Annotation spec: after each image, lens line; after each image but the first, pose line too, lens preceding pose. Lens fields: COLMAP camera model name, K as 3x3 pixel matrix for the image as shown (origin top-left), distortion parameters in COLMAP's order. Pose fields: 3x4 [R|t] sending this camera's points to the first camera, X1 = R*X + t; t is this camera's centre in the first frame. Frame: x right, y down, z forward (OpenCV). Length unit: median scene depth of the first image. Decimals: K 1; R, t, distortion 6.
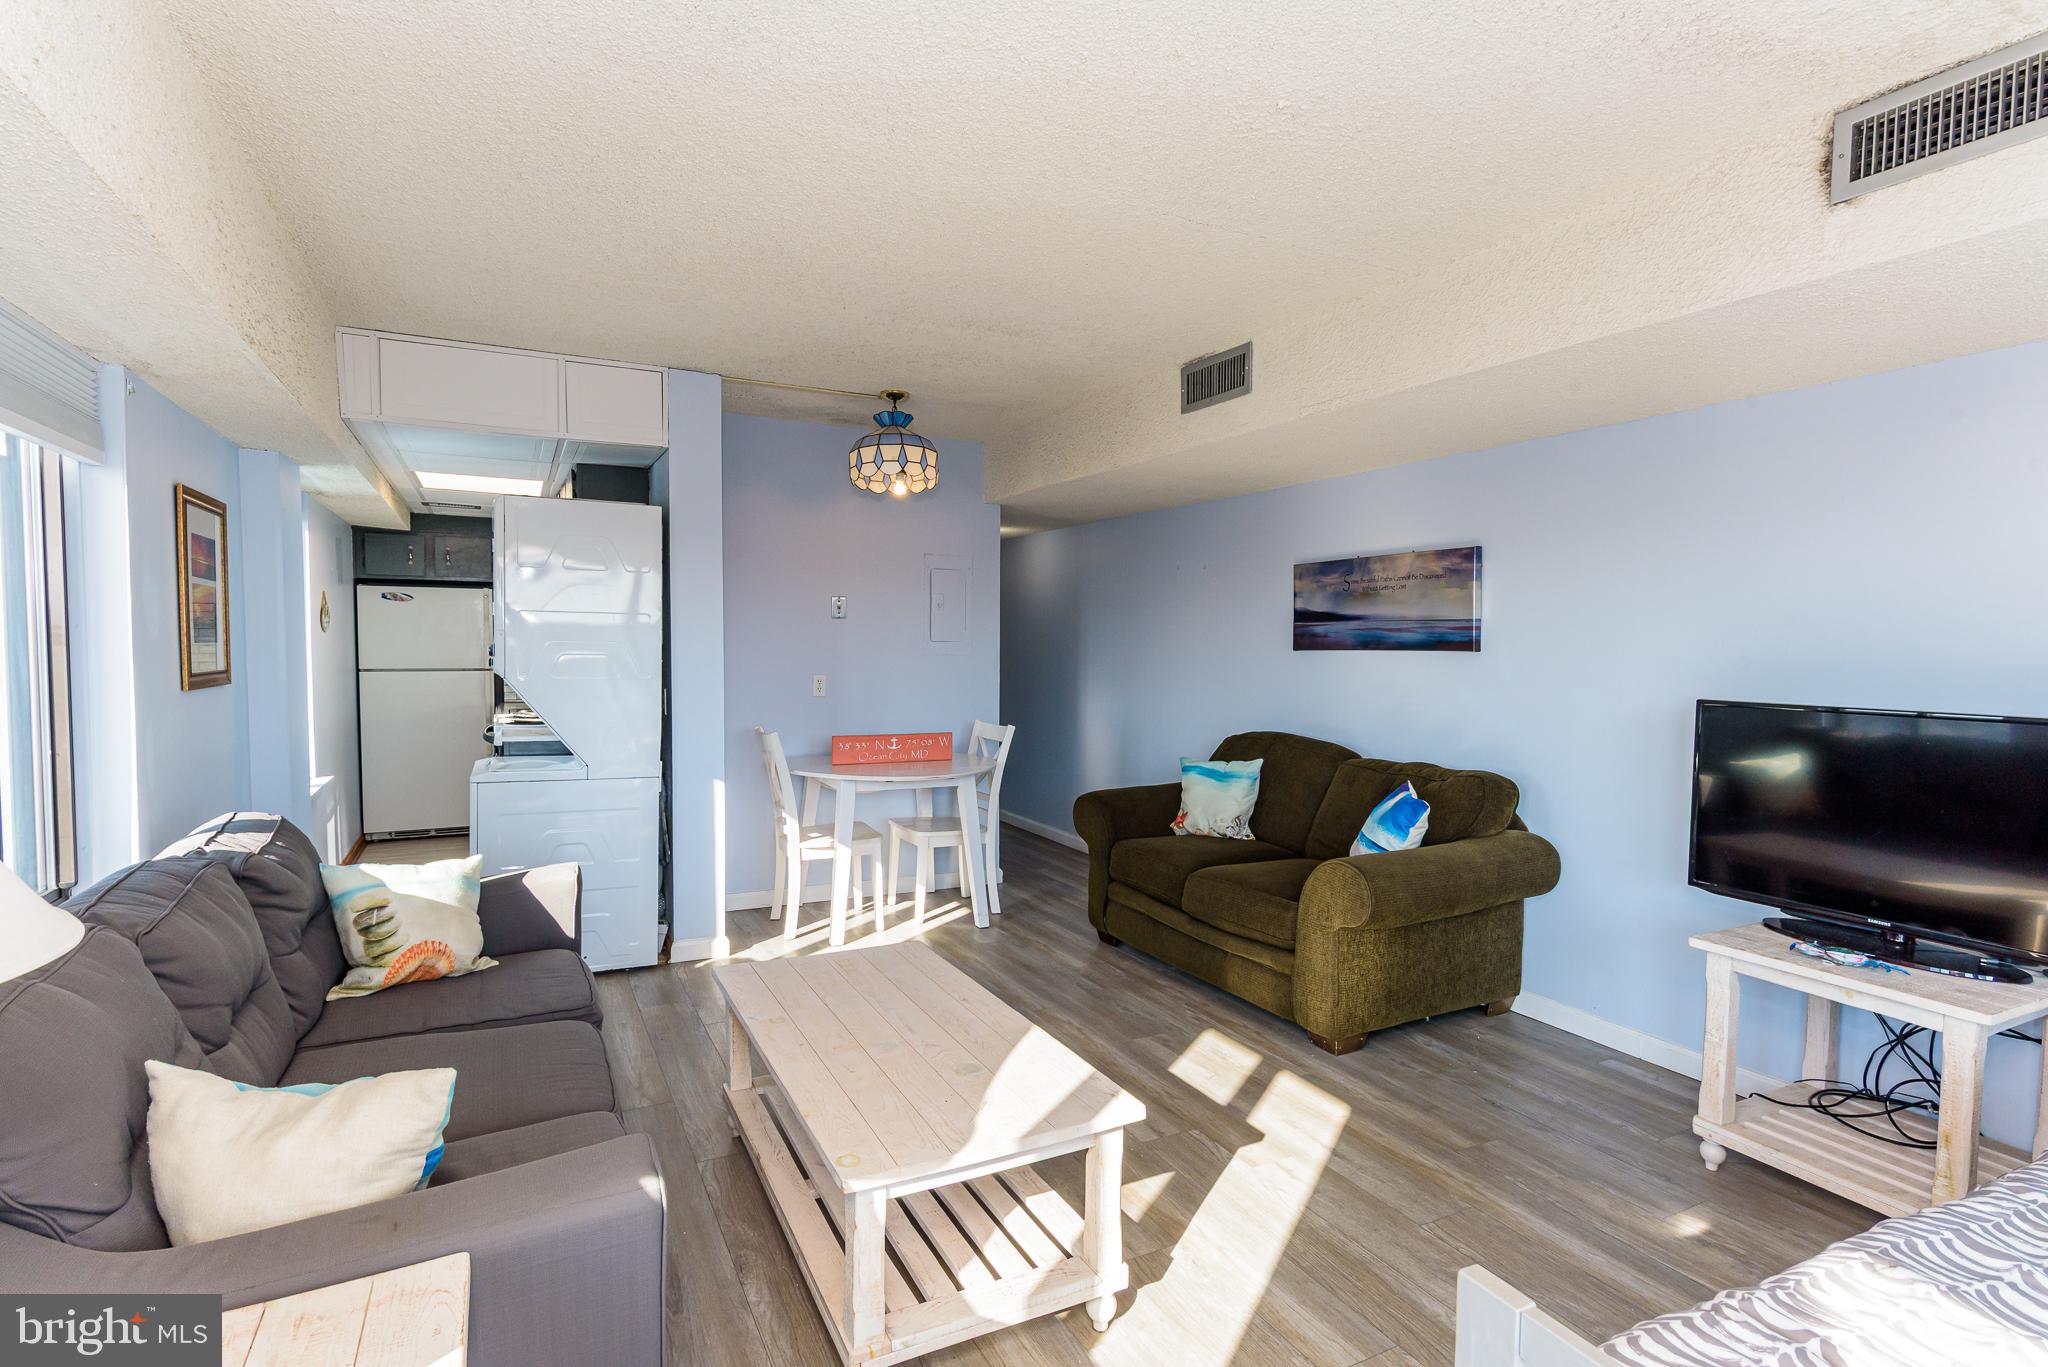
lens RADIAL K [[1015.2, 0, 1012.7], [0, 1015.2, 693.9], [0, 0, 1]] dist [0.003437, -0.001017]
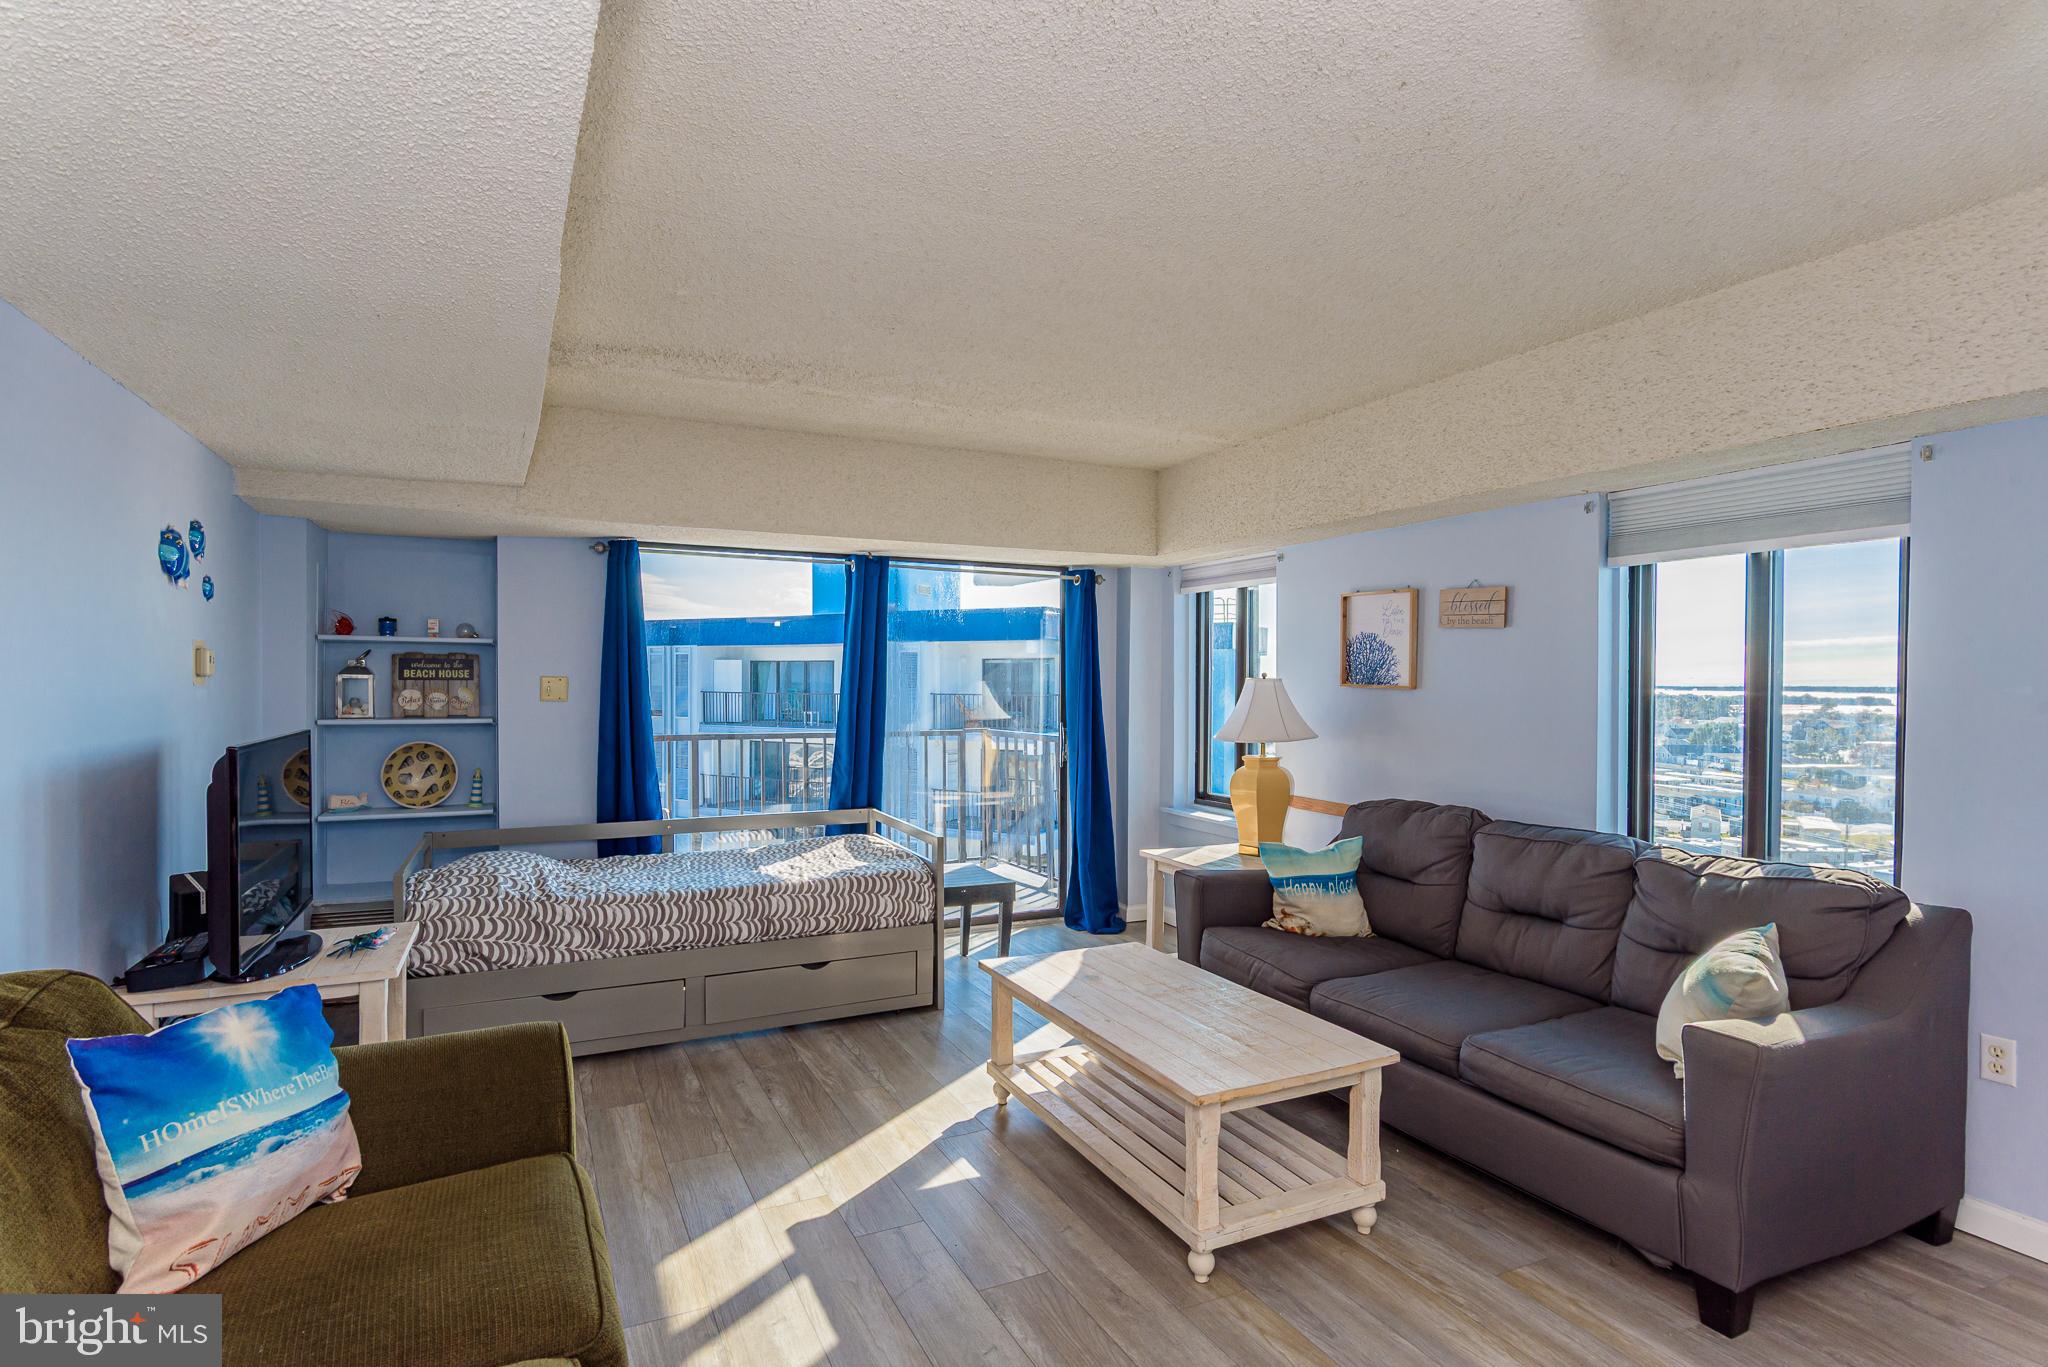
lens RADIAL K [[1037.0, 0, 1020.1], [0, 1037.0, 689.5], [0, 0, 1]] dist [-0.001254, -0.001628]
pose [[-0.999832, -0.013859, 0.012004, 0.024861], [-0.013059, 0.997841, 0.064369, -0.068951], [-0.012870, 0.064201, -0.997854, 1.226168]]
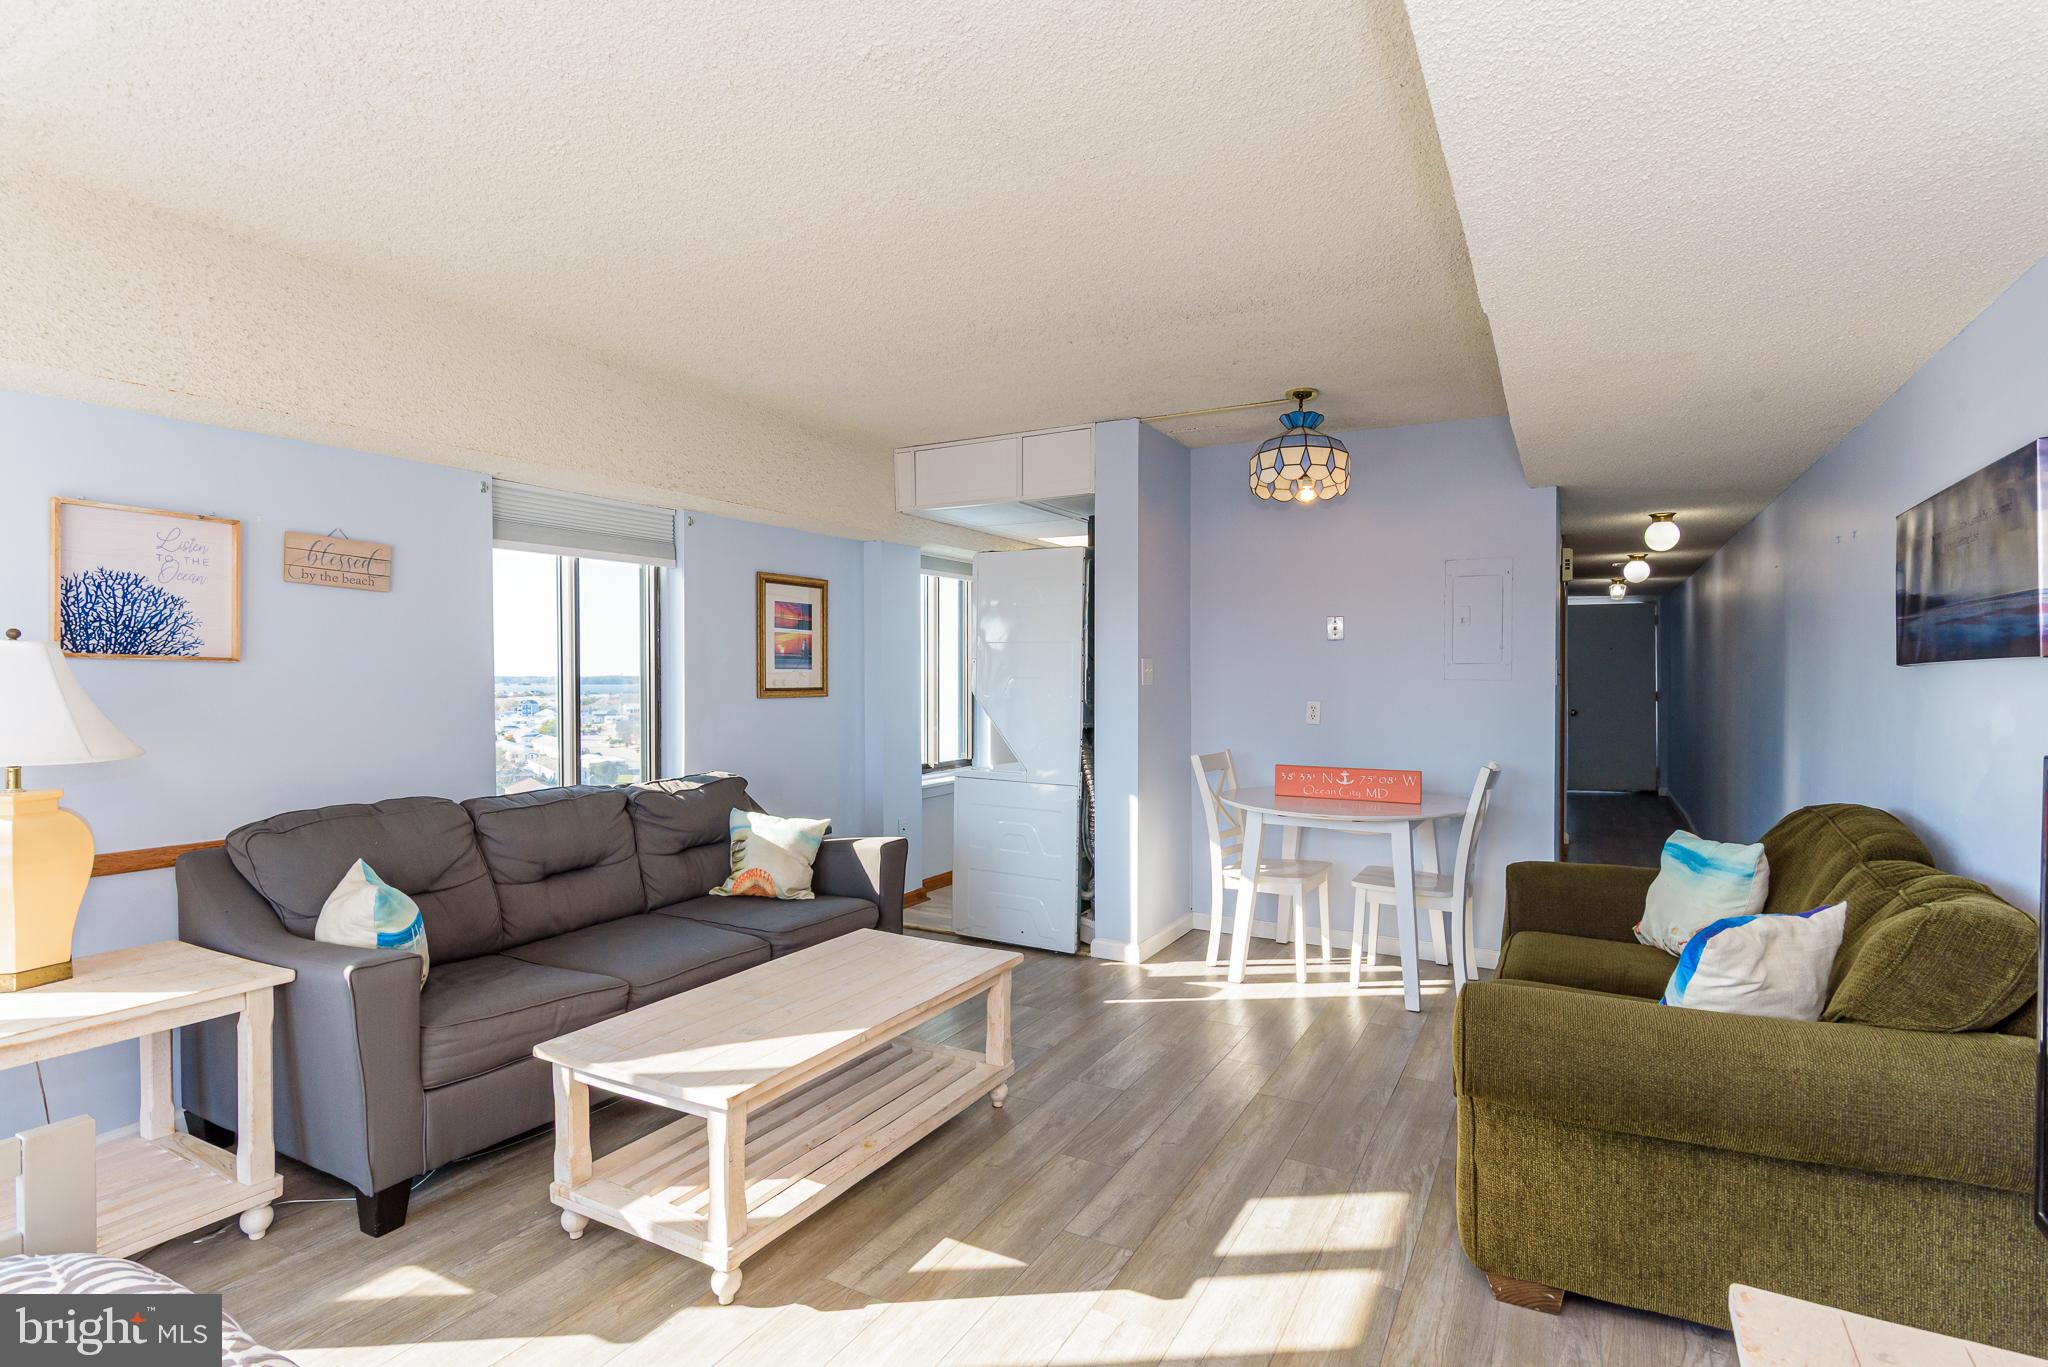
lens RADIAL K [[1015.2, 0, 1017.1], [0, 1015.2, 695.6], [0, 0, 1]] dist [0.003437, -0.001017]
pose [[0.557536, 0.007360, -0.830120, 0.525112], [-0.038366, 0.999121, -0.016909, 0.003076], [0.829266, 0.041276, 0.557328, 0.301324]]
